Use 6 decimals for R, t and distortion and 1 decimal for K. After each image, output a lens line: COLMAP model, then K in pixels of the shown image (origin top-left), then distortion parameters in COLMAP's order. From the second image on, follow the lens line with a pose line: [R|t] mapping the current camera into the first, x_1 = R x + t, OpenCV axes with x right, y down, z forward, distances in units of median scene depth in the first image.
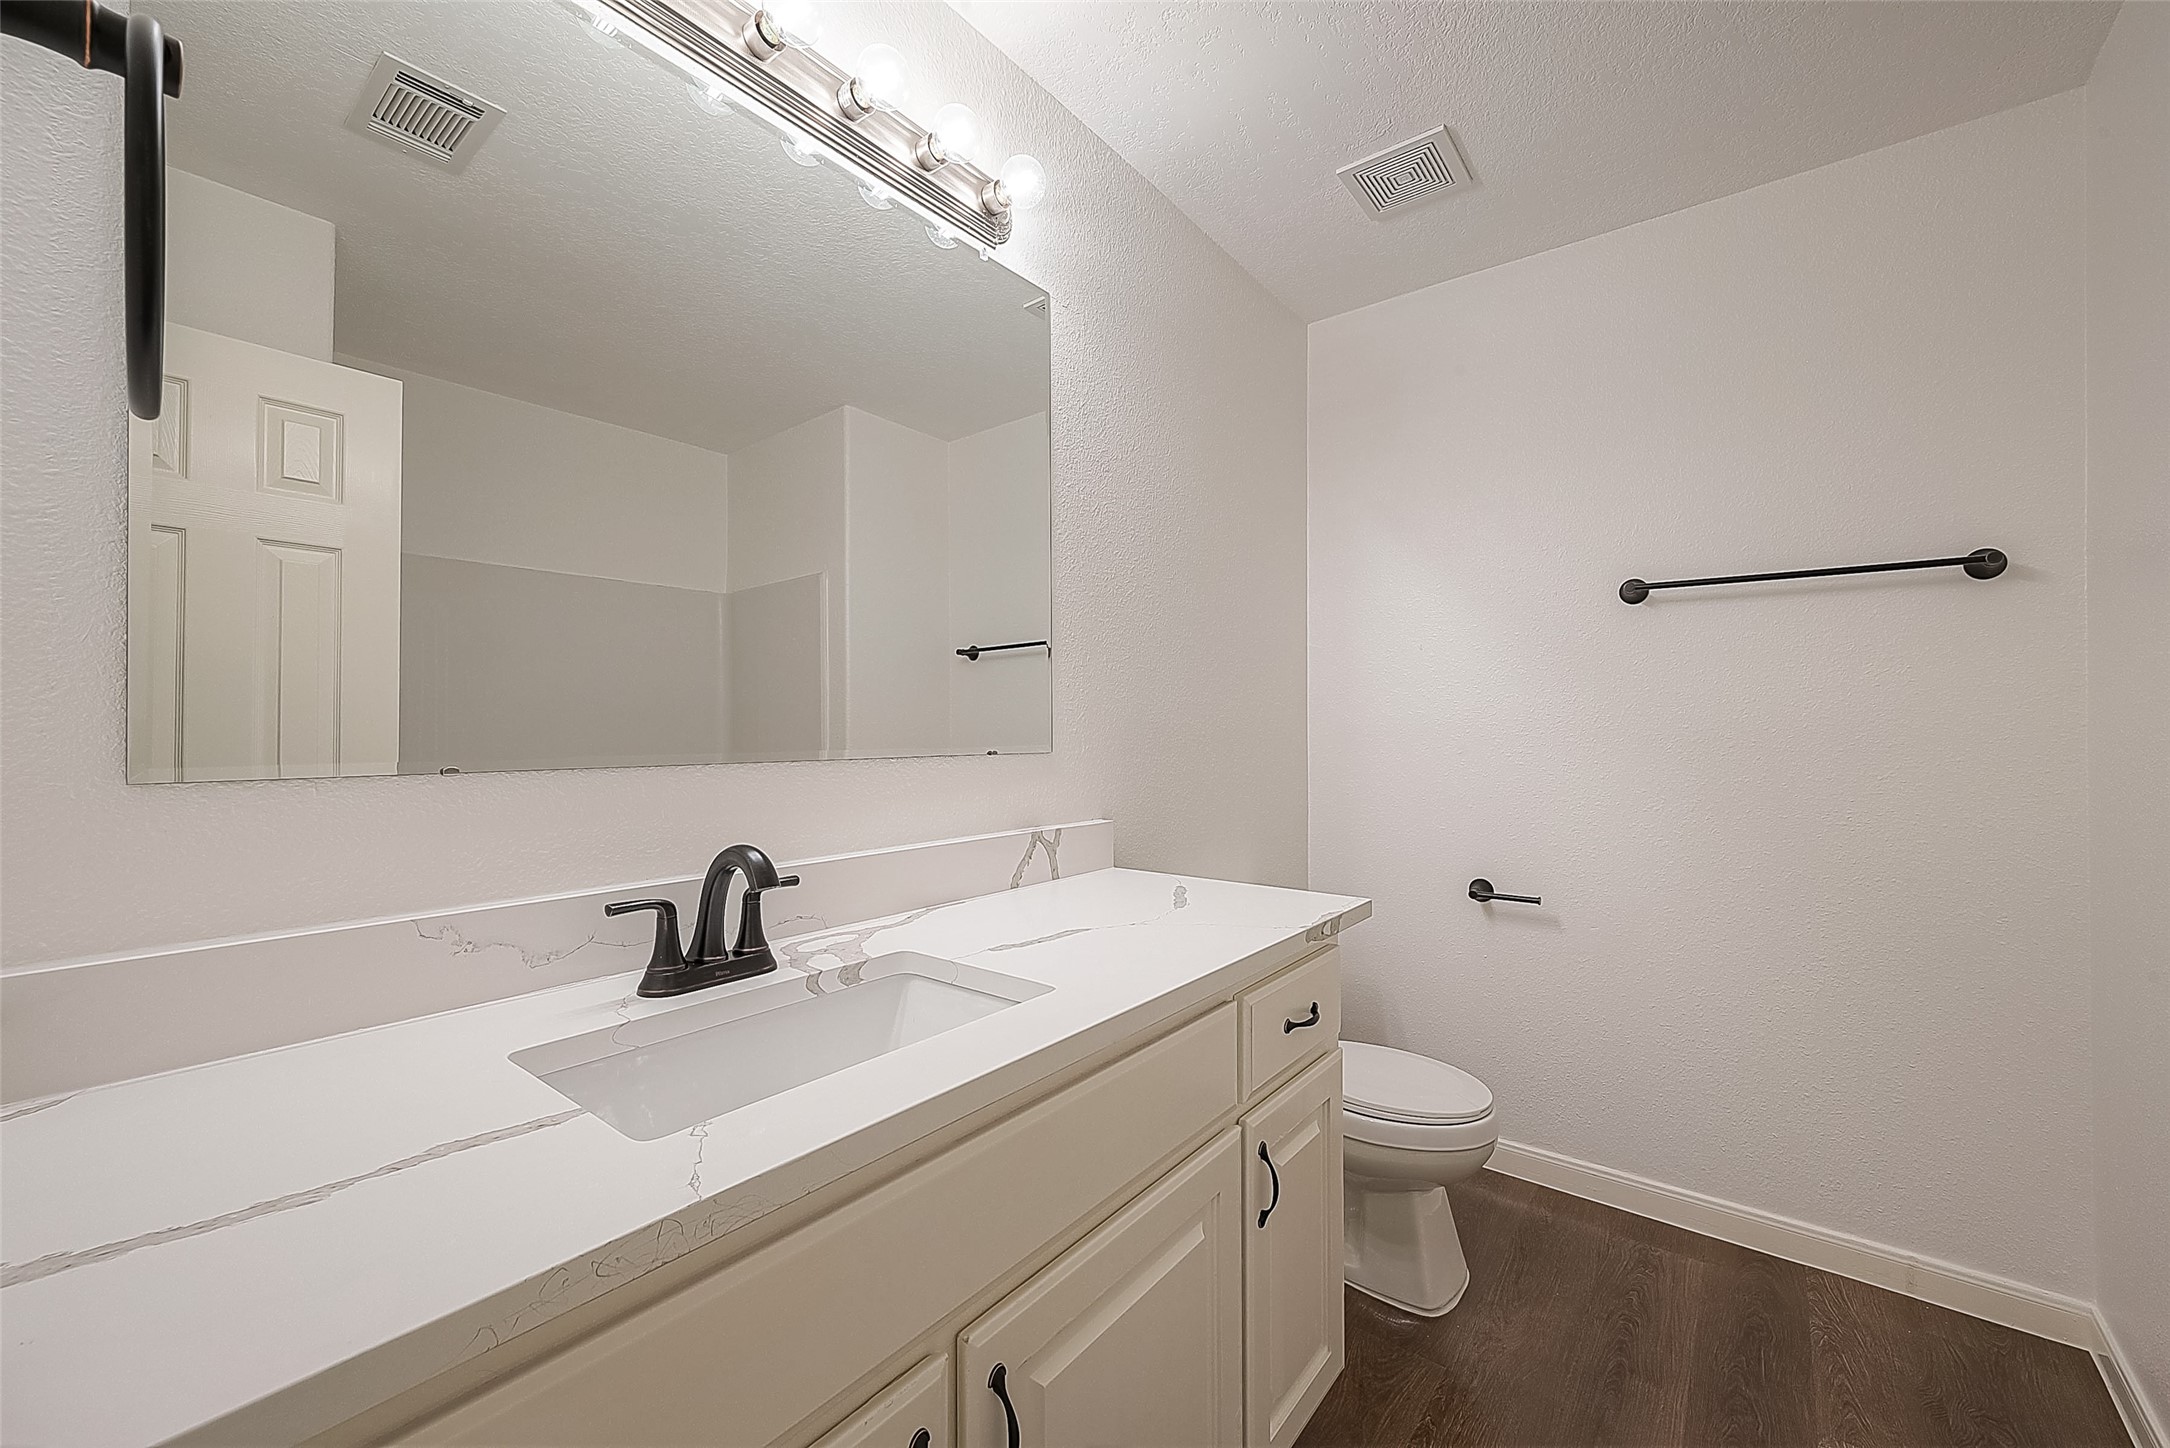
lens RADIAL K [[850.3, 0, 1104.4], [0, 850.3, 708.8], [0, 0, 1]] dist [0.001279, 0.000090]
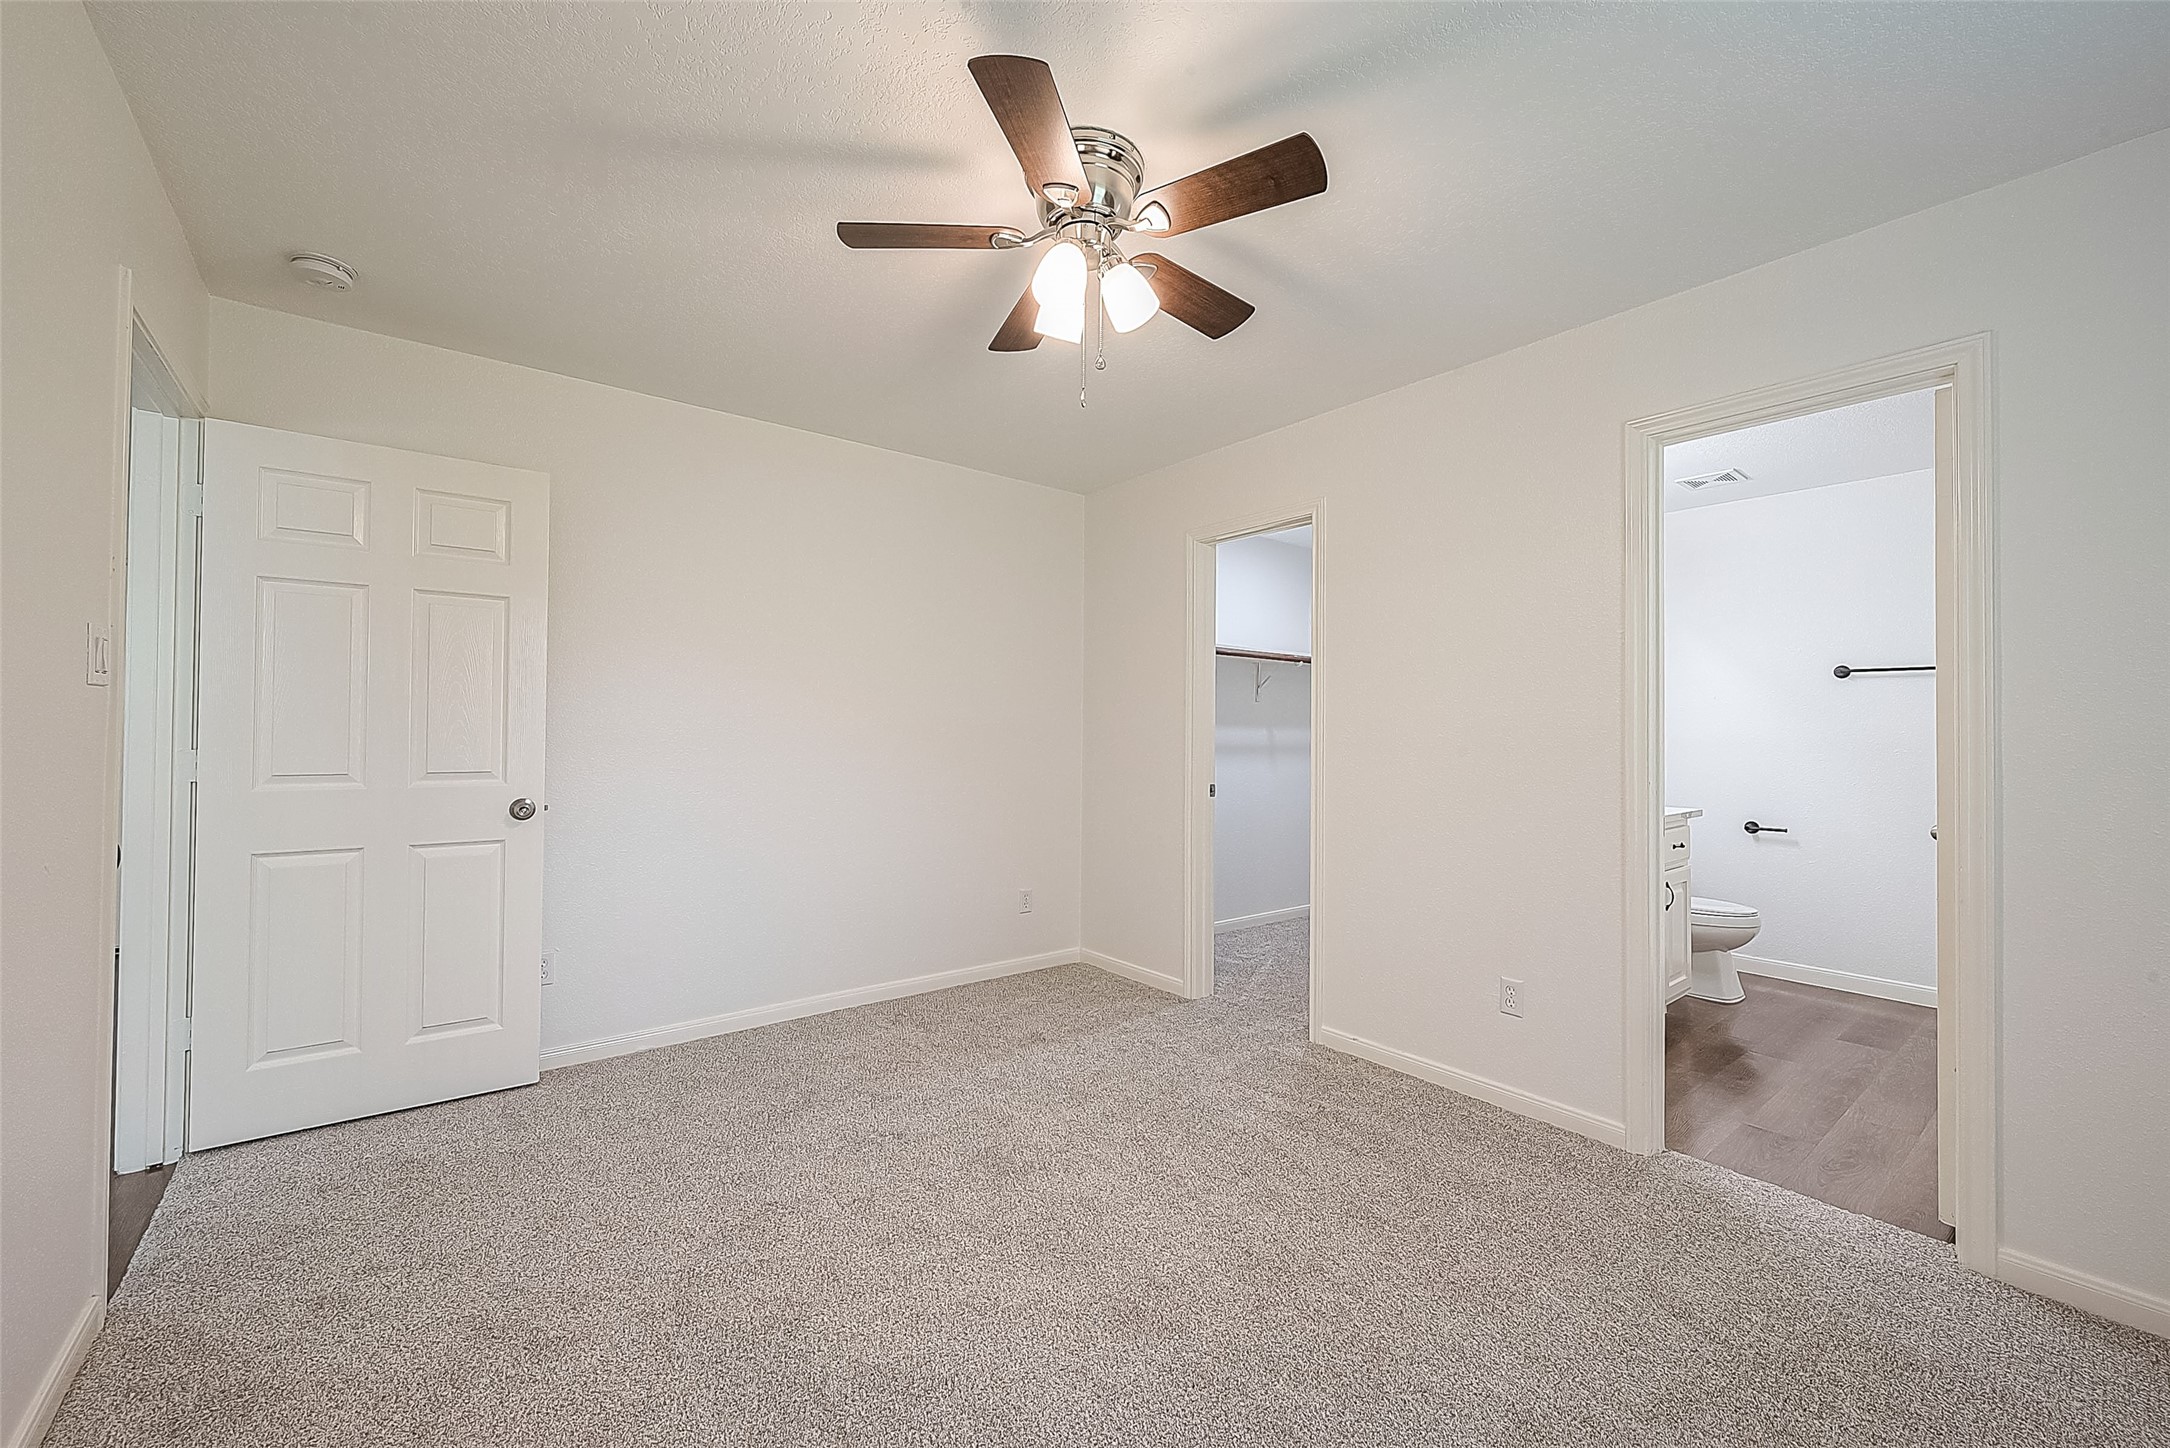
lens RADIAL K [[850.3, 0, 1097.0], [0, 850.3, 725.8], [0, 0, 1]] dist [0.001279, 0.000090]
pose [[0.973857, 0.000772, -0.227161, -1.070929], [0.000273, 0.999990, 0.004569, -0.042533], [0.227162, -0.004511, 0.973847, -2.306399]]
